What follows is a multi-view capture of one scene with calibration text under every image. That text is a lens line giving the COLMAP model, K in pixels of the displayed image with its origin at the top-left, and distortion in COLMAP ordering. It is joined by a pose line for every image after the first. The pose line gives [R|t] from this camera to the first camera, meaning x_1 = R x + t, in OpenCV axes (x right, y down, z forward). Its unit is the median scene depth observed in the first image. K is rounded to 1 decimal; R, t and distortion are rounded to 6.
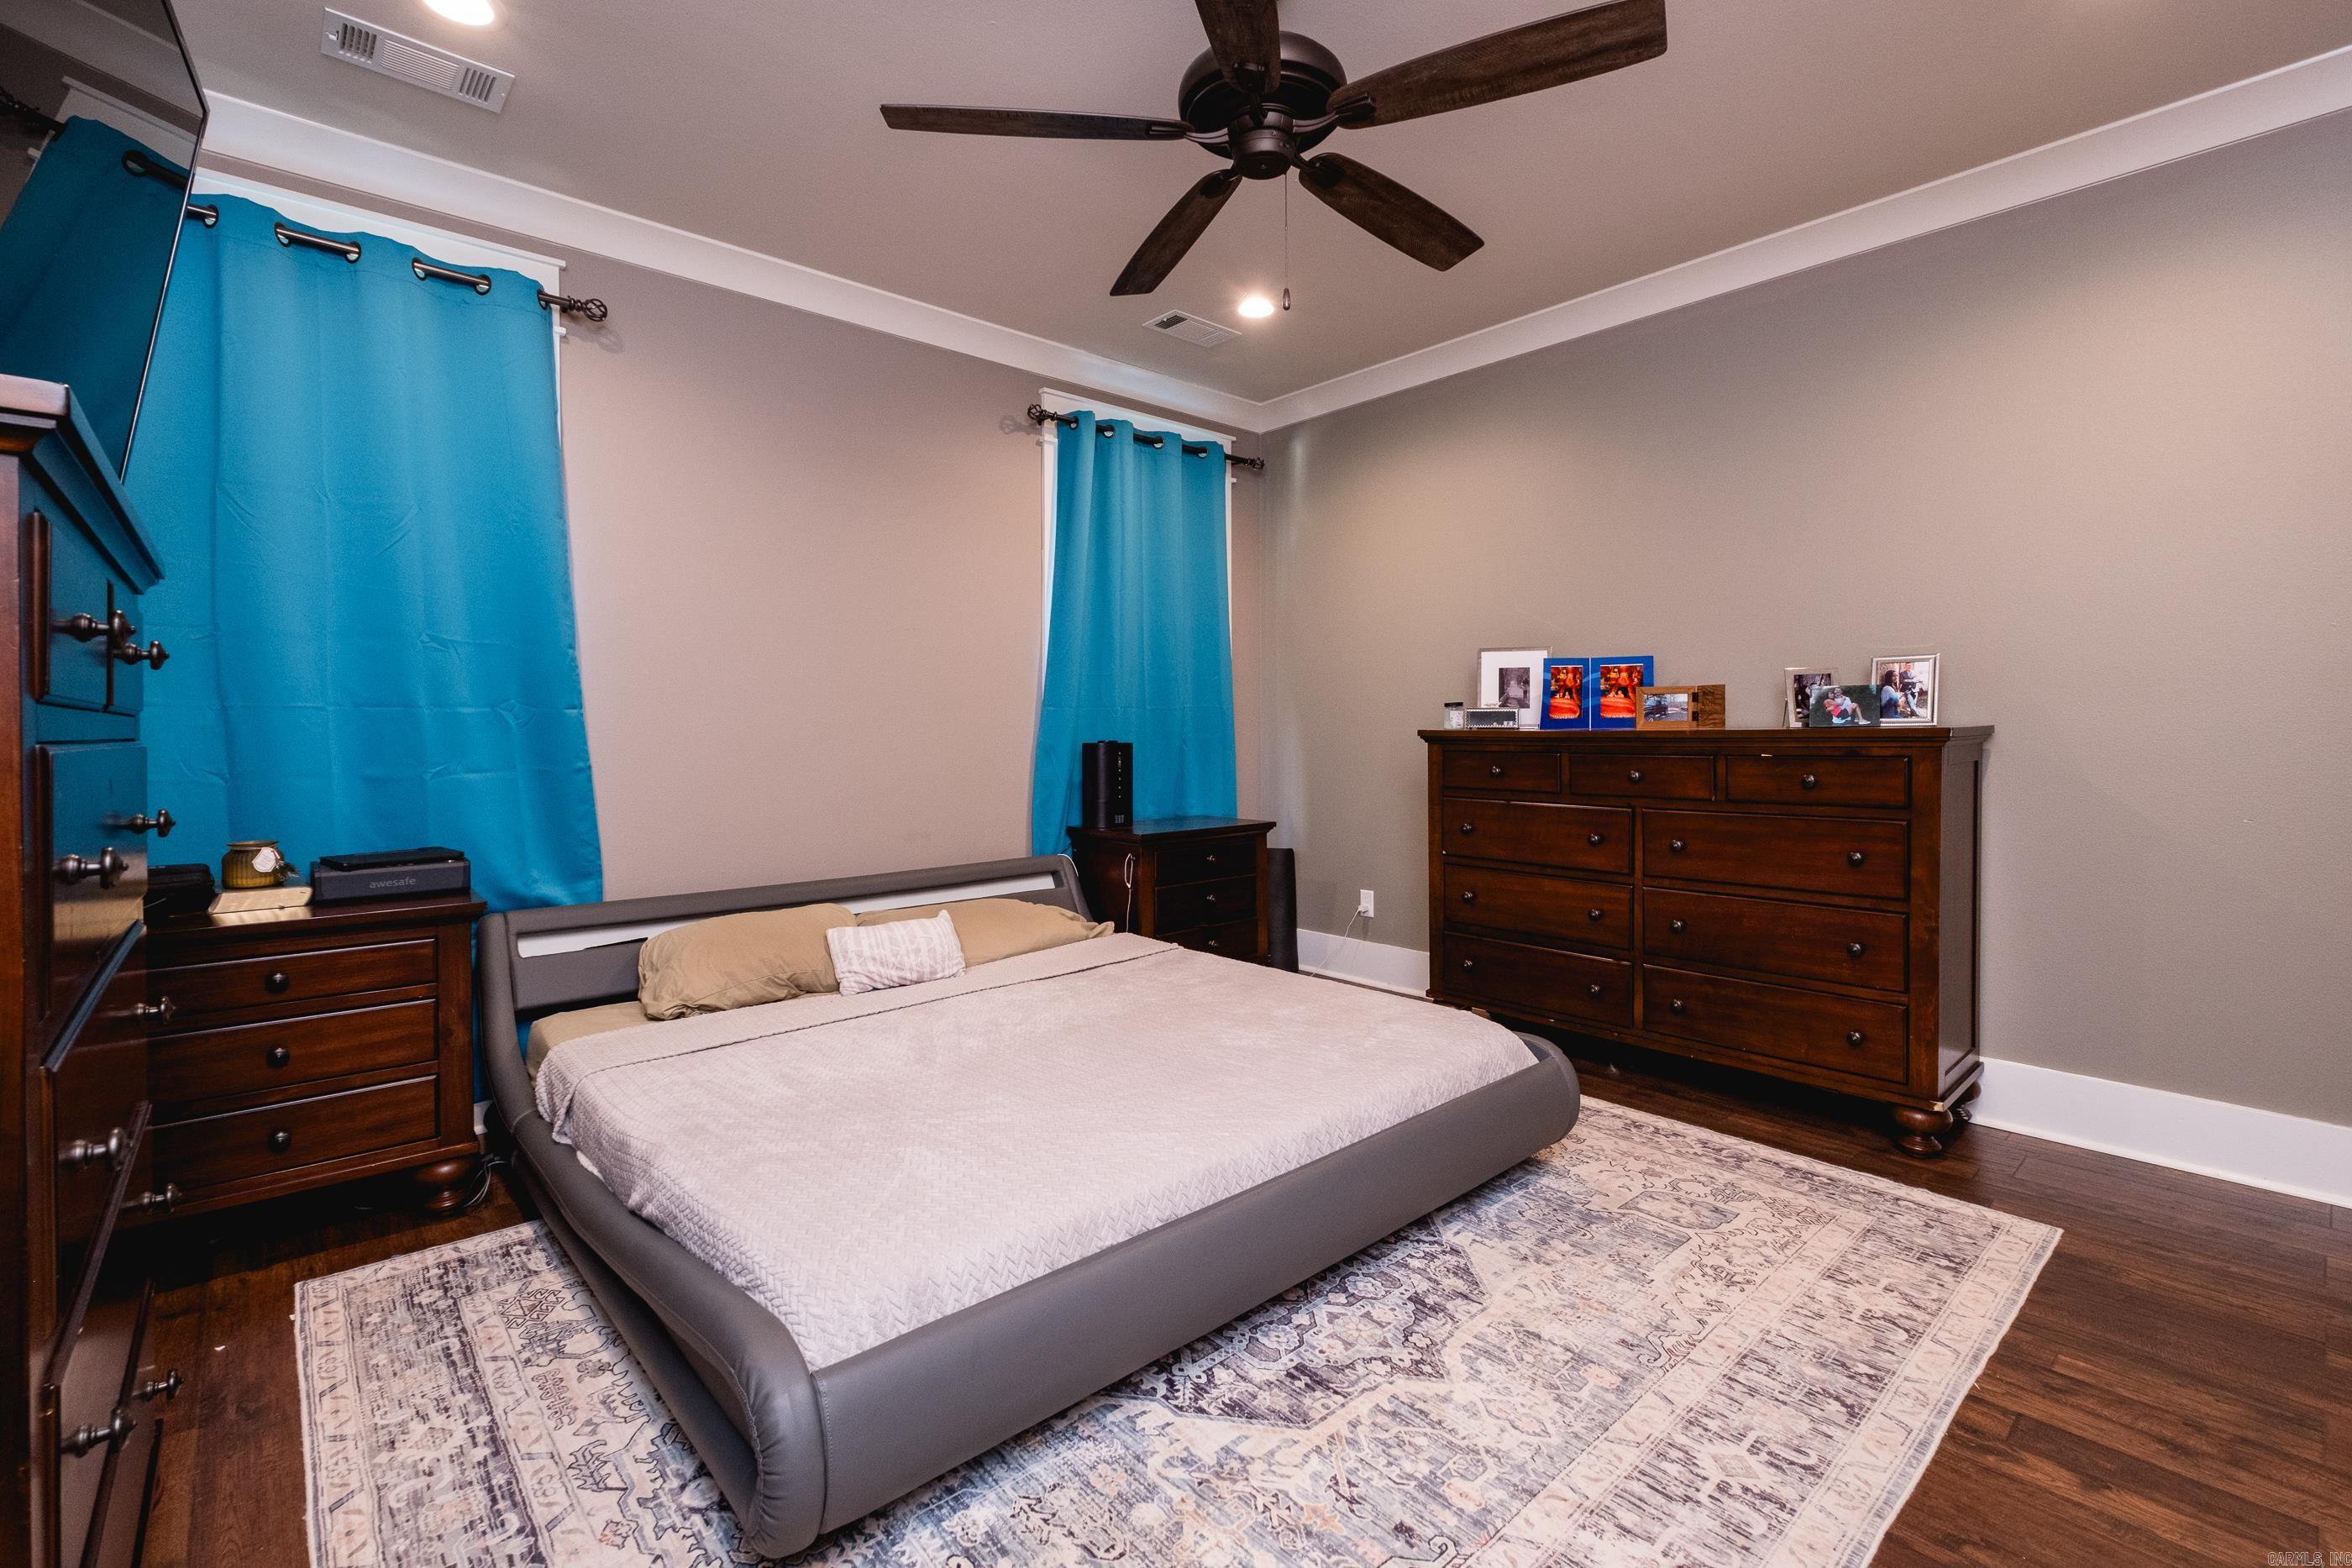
lens RADIAL K [[1028.1, 0, 1178.1], [0, 1028.1, 765.8], [0, 0, 1]] dist [-0.005897, -0.000788]
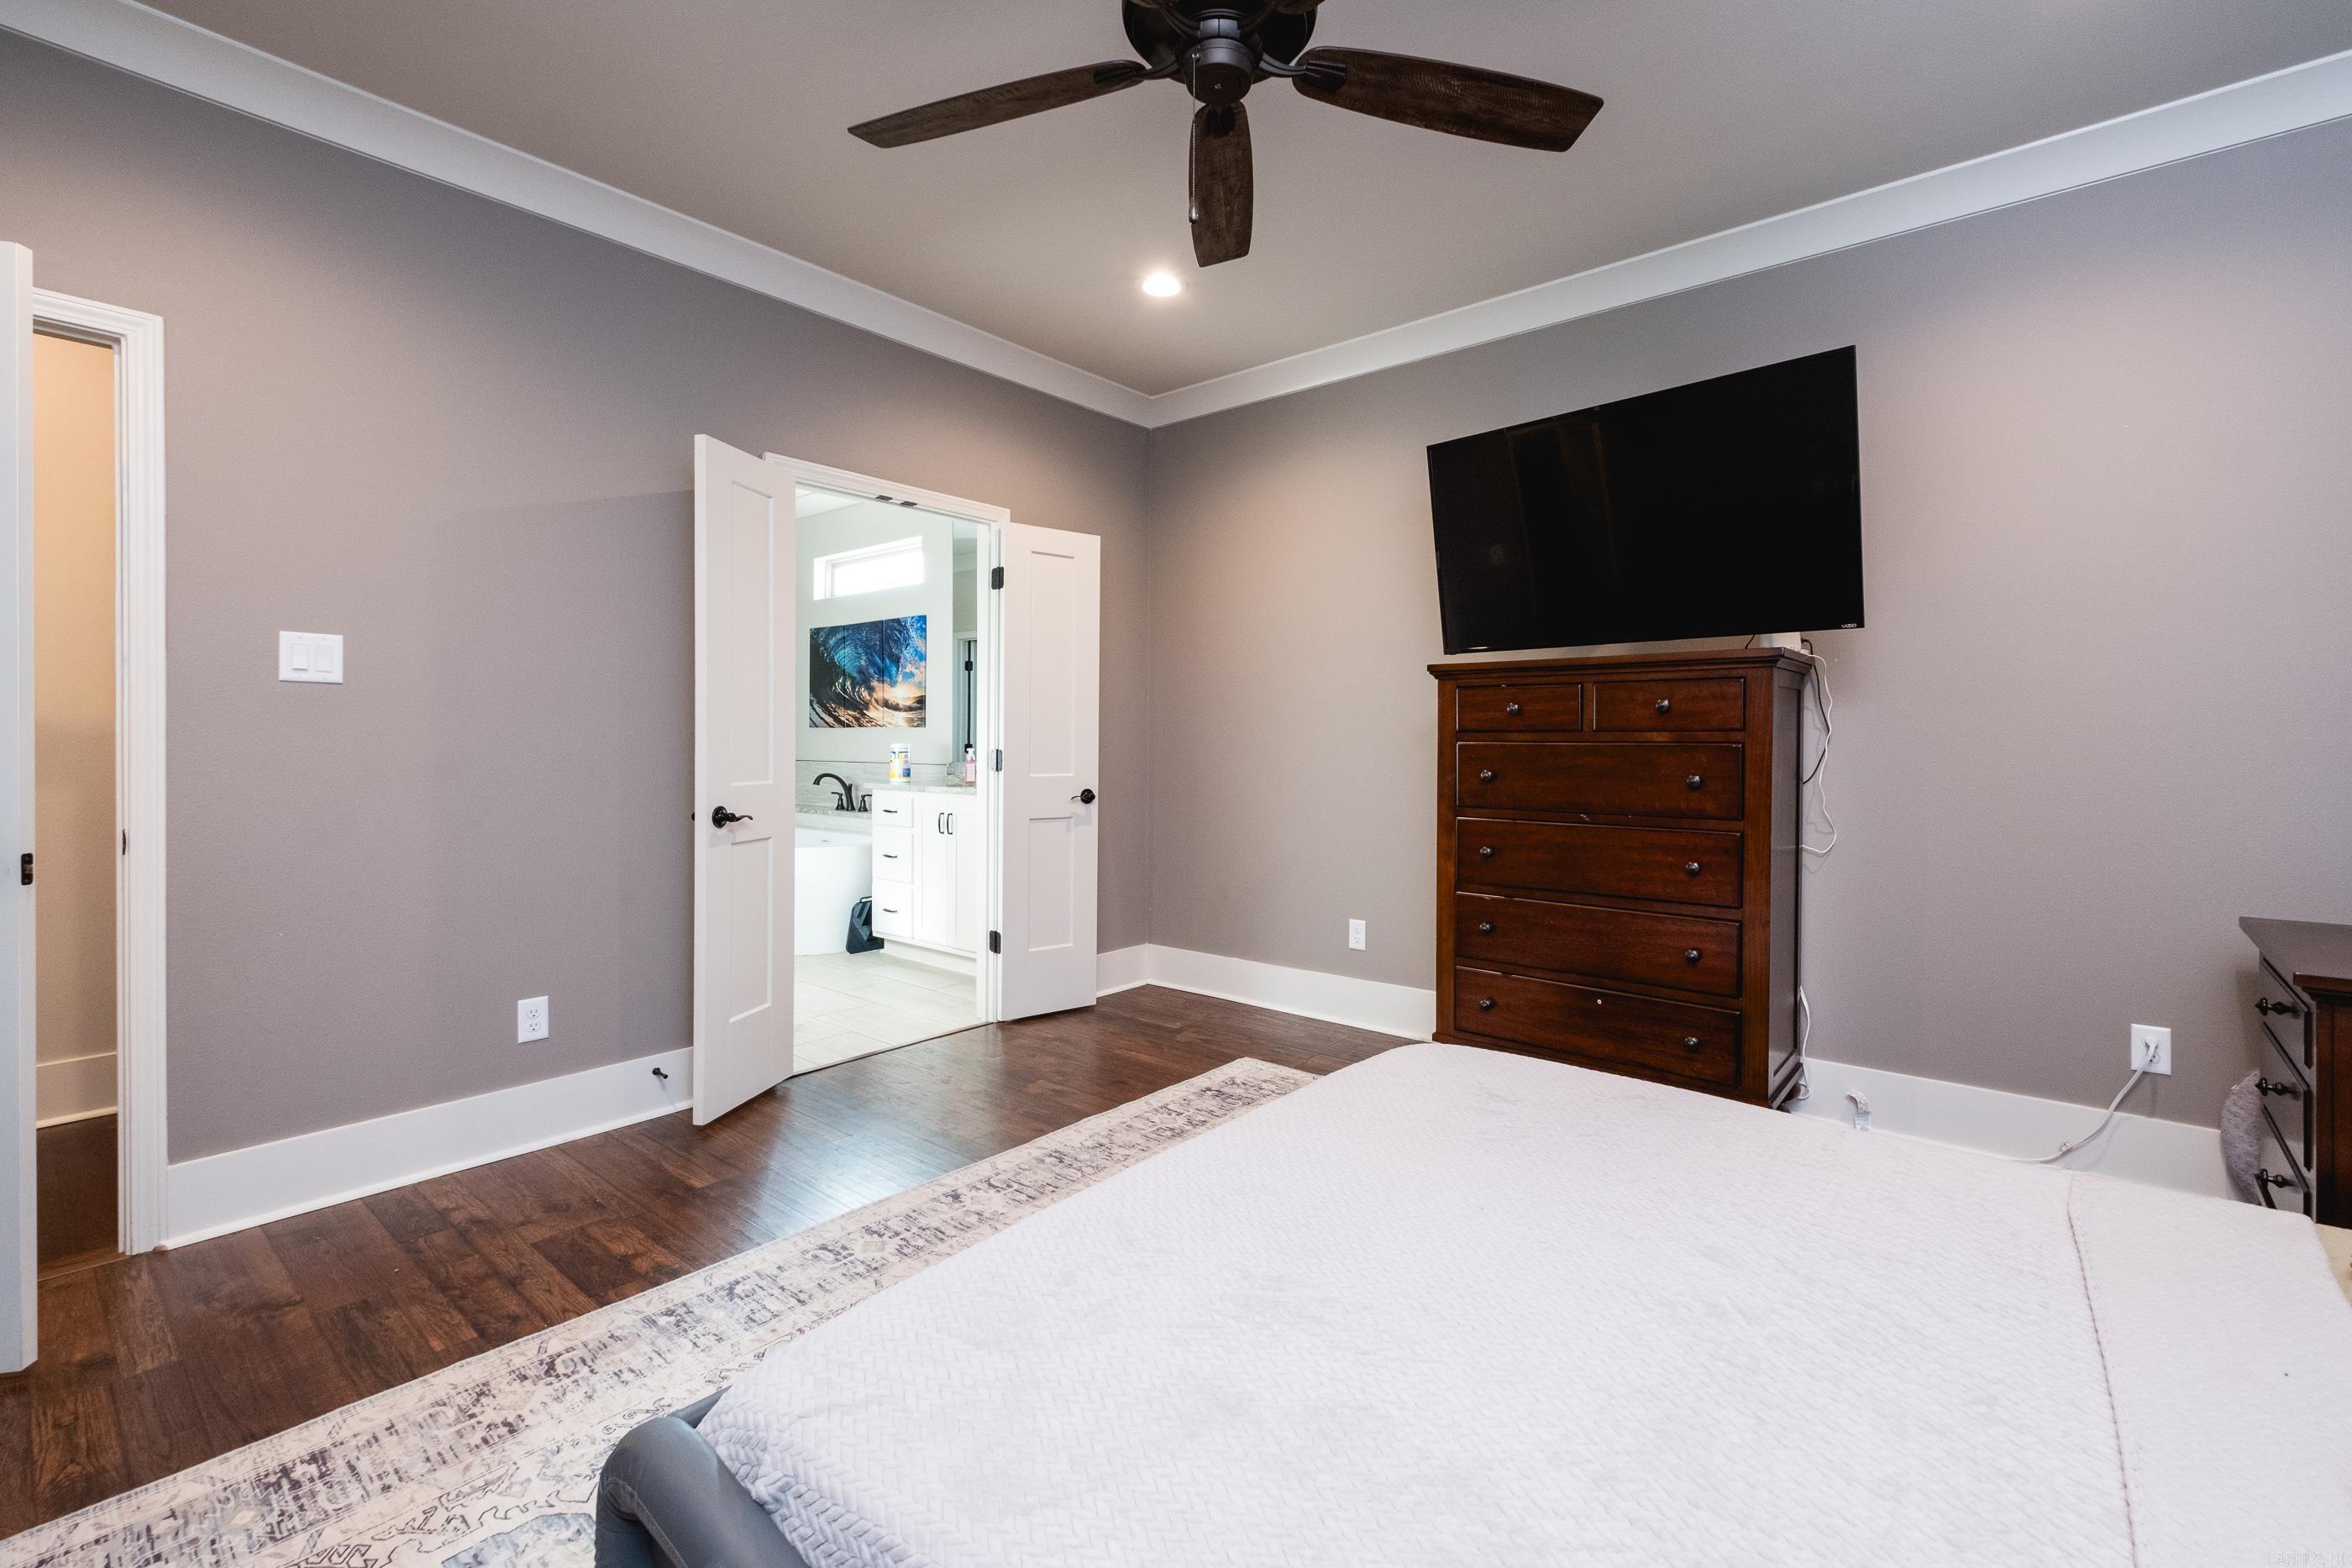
lens RADIAL K [[1028.1, 0, 1179.0], [0, 1028.1, 724.2], [0, 0, 1]] dist [-0.005897, -0.000788]
pose [[-0.989135, 0.004028, -0.146952, 0.299810], [0.001294, 0.999824, 0.018690, -0.074577], [0.147002, 0.018297, -0.988967, 2.279292]]
